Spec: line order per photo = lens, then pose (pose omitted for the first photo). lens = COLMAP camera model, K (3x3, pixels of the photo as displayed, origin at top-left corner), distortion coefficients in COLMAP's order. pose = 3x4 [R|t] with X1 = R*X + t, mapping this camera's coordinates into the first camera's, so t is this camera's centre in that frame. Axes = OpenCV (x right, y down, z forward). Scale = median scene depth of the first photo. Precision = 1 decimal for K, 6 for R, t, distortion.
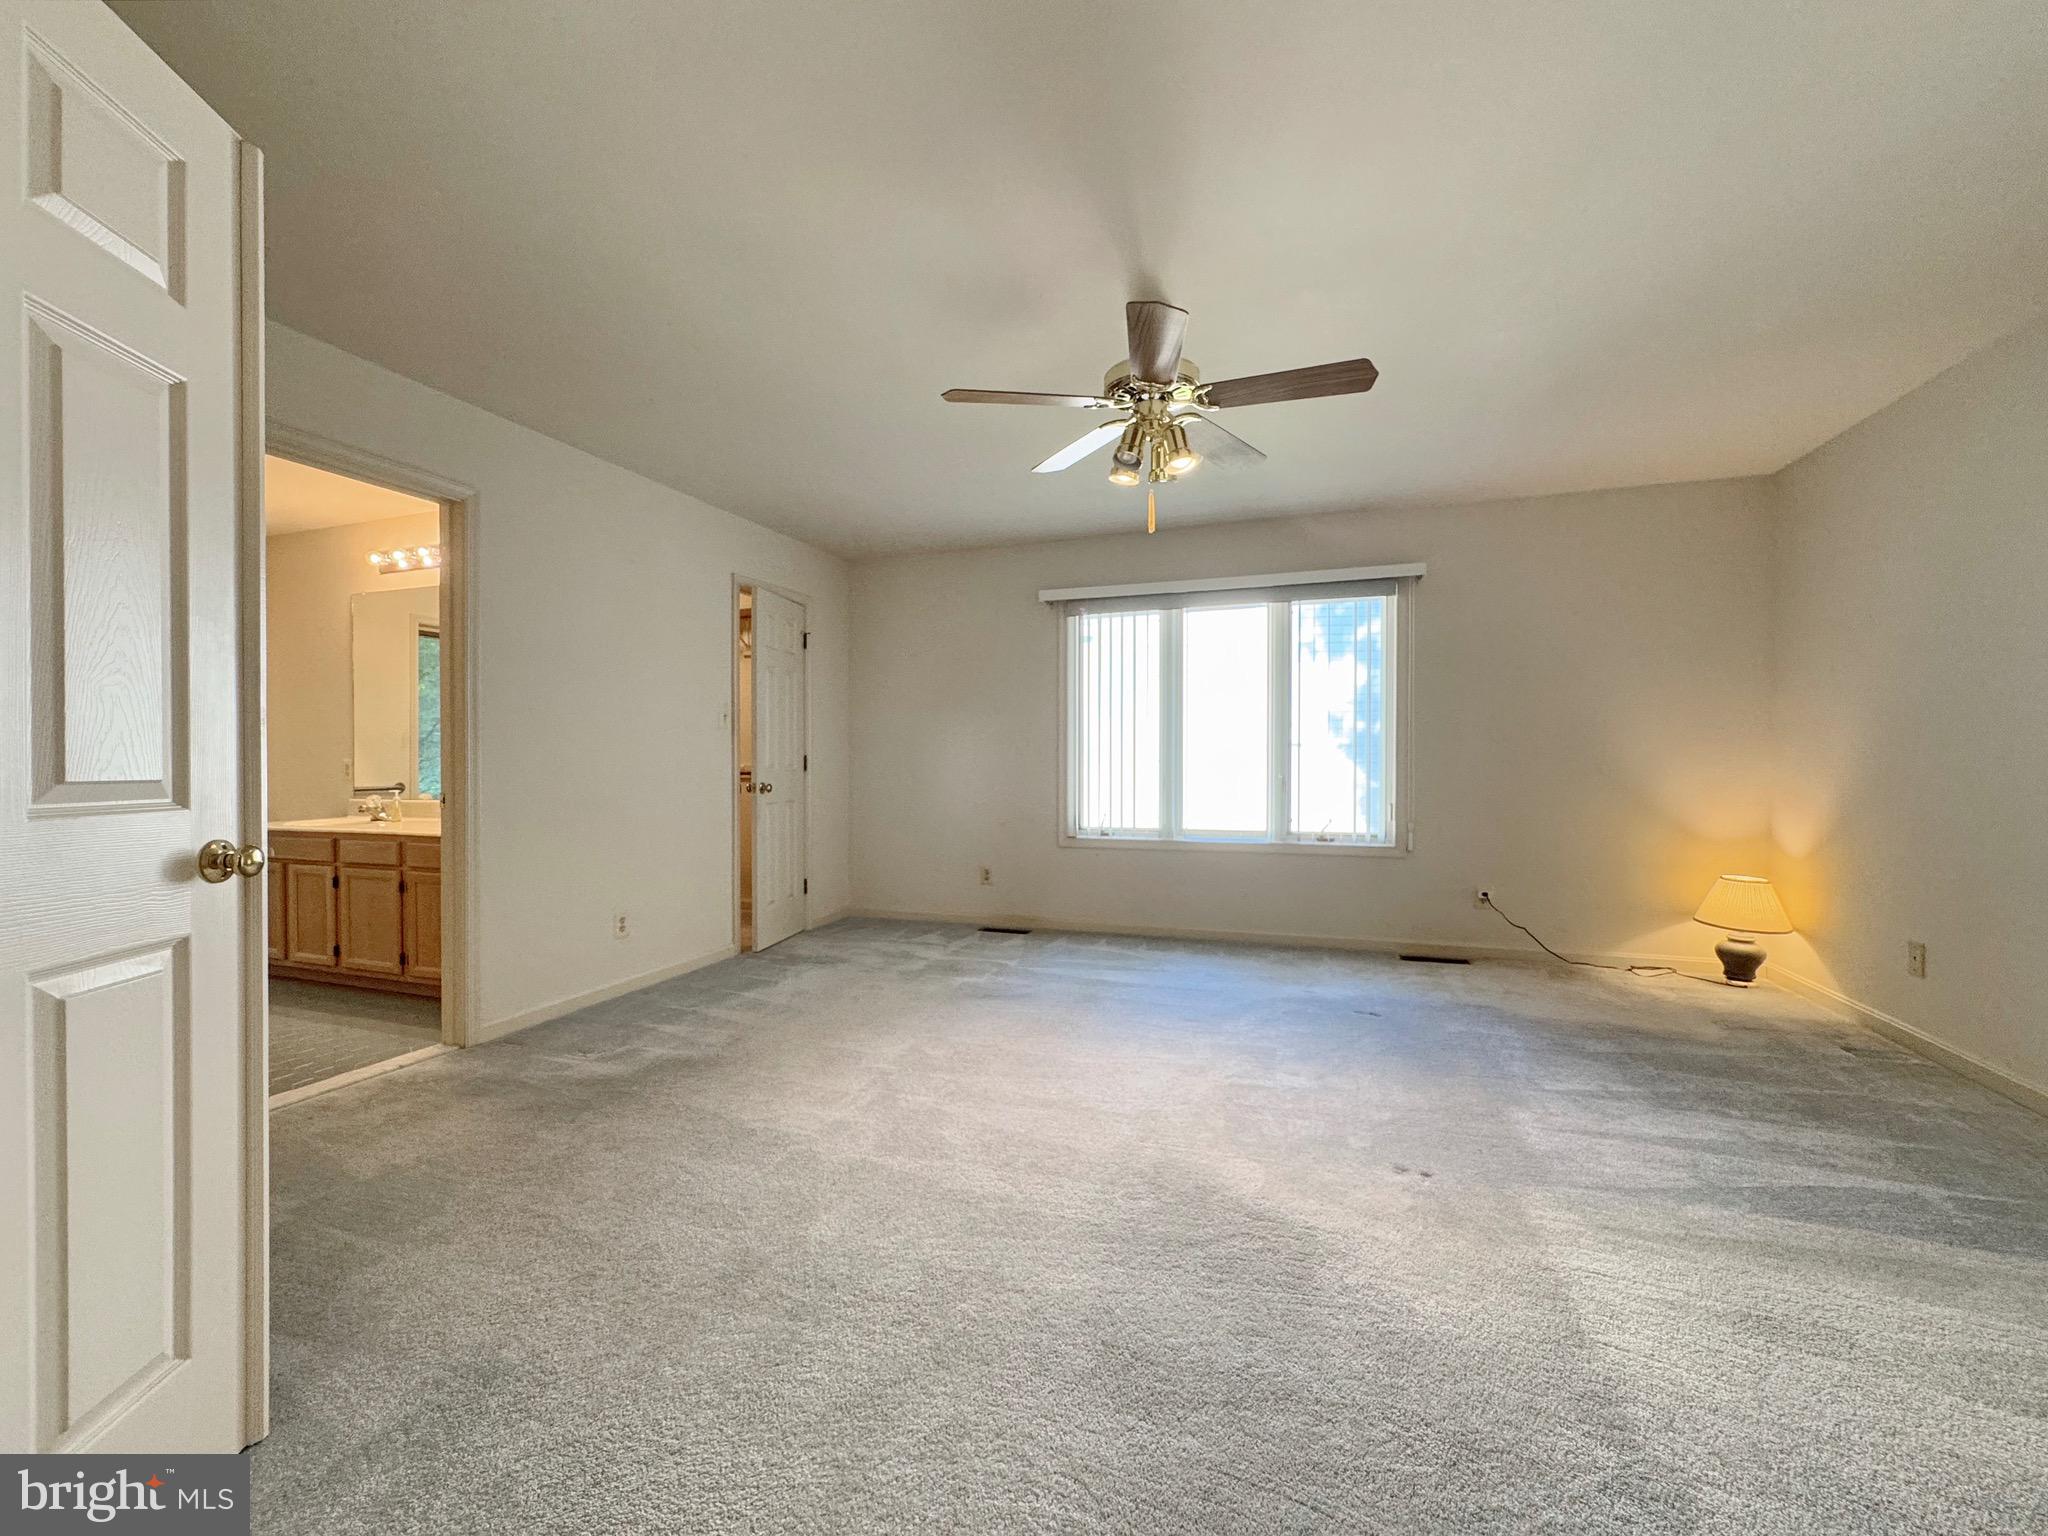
lens RADIAL K [[821.1, 0, 1024.0], [0, 821.1, 768.0], [0, 0, 1]] dist [0.000485, 0.000314]
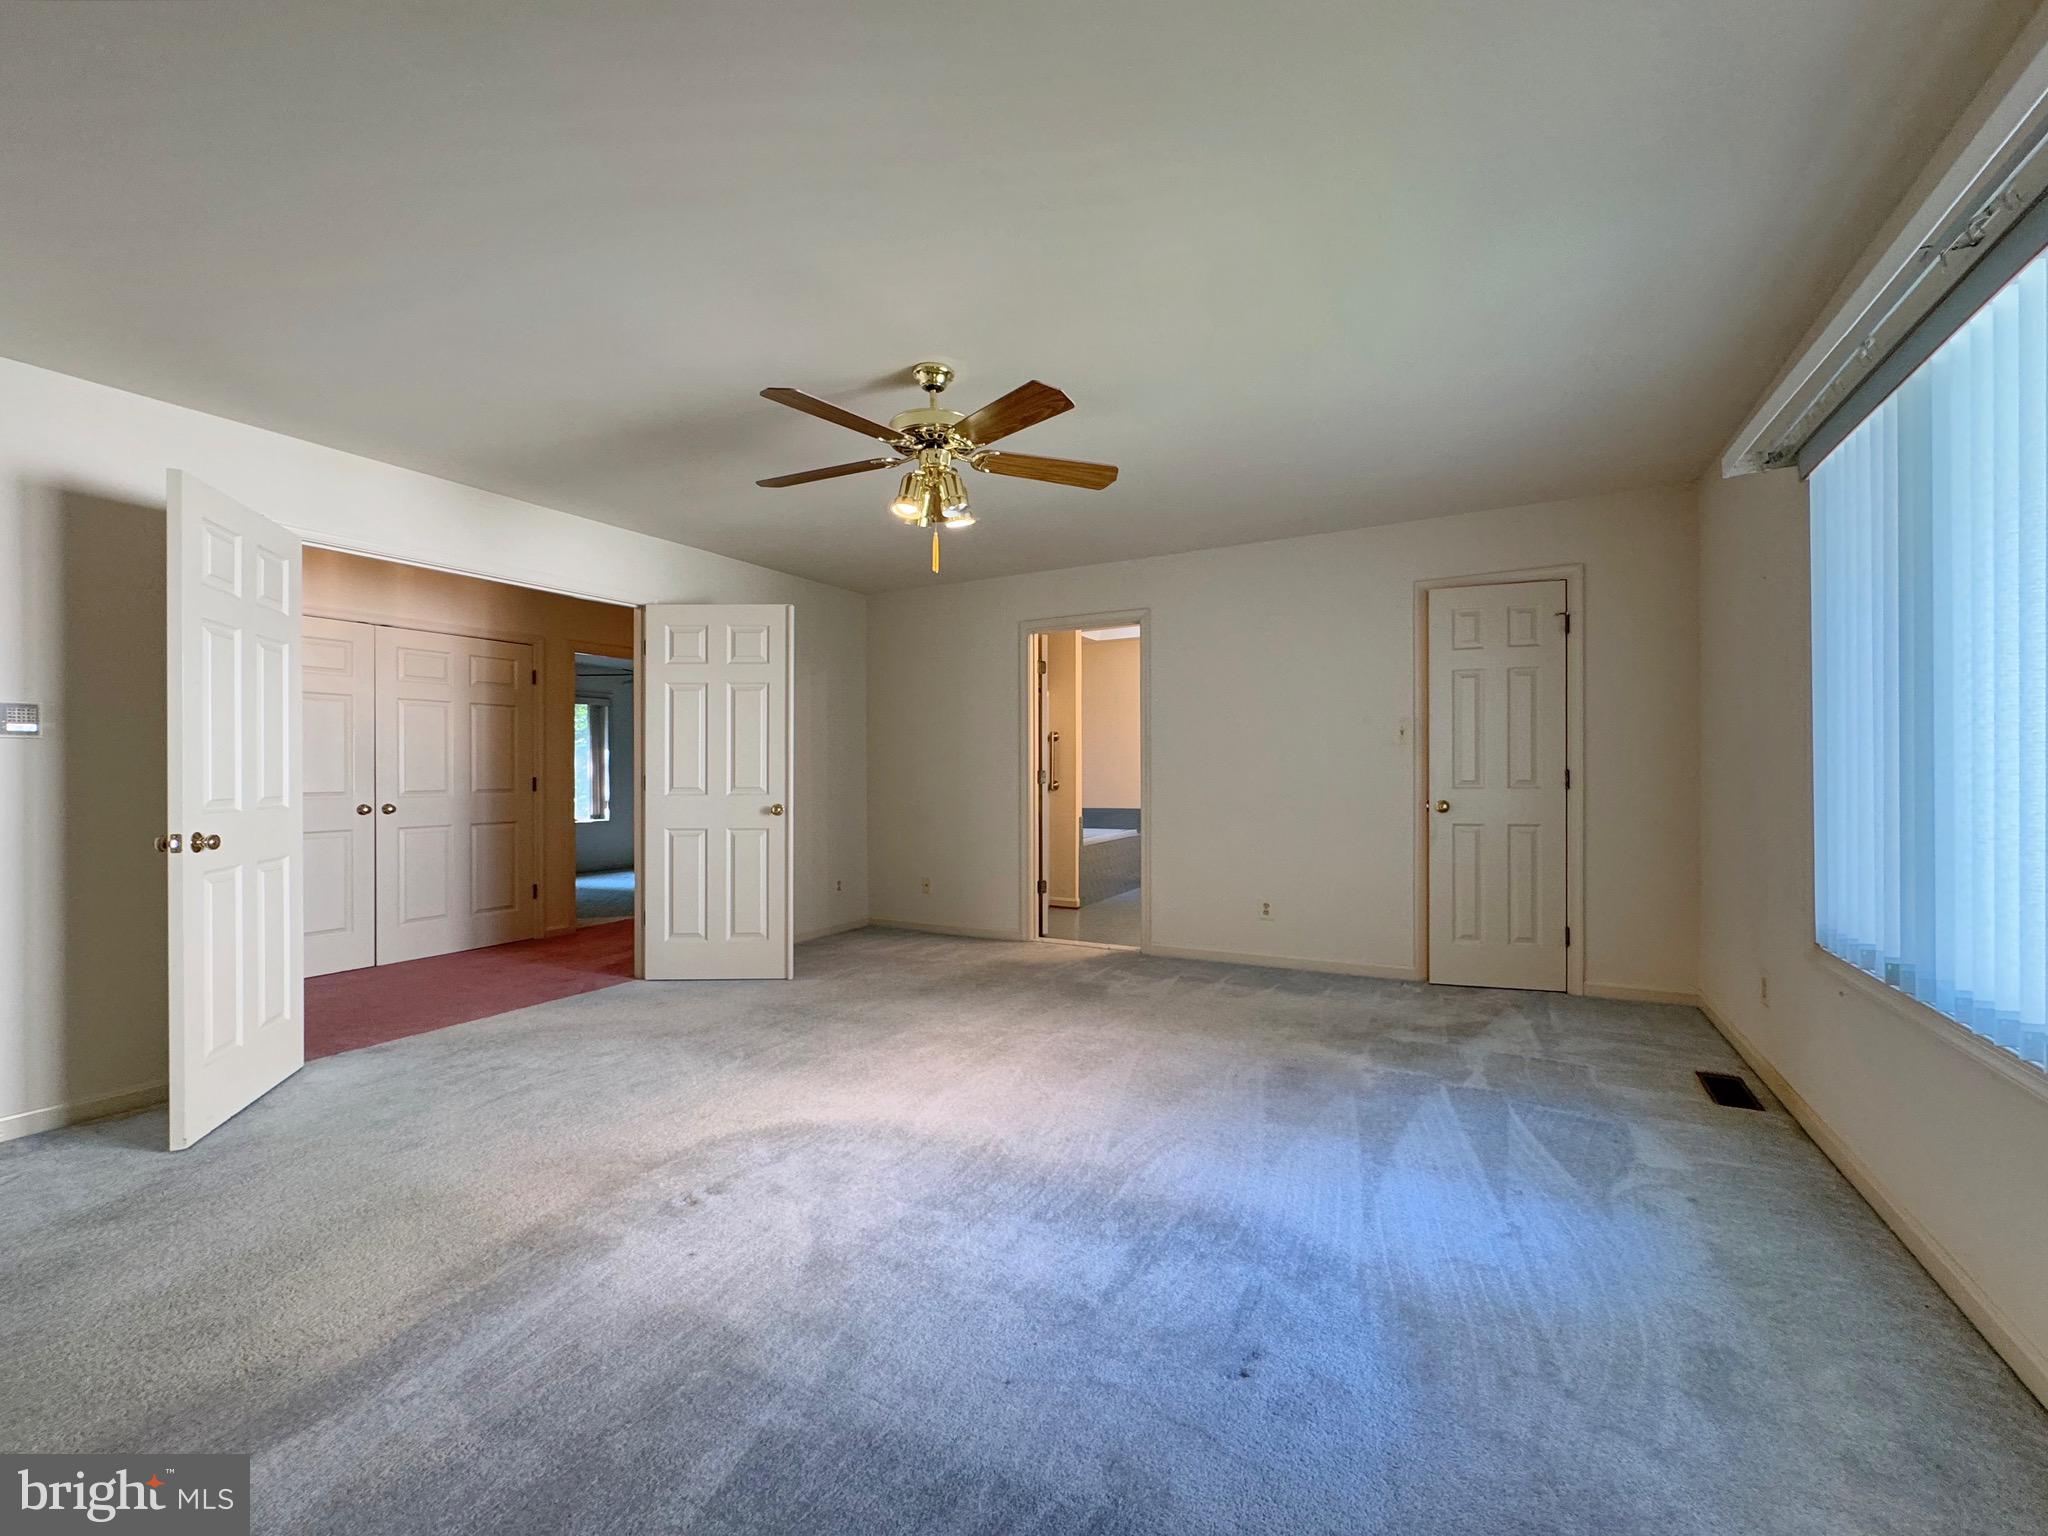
lens RADIAL K [[821.1, 0, 1024.0], [0, 821.1, 768.0], [0, 0, 1]] dist [0.000485, 0.000314]
pose [[-0.168560, -0.021427, -0.985458, 1.044584], [0.000510, 0.999762, -0.021826, 0.003411], [0.985691, -0.004182, -0.168509, 1.156905]]
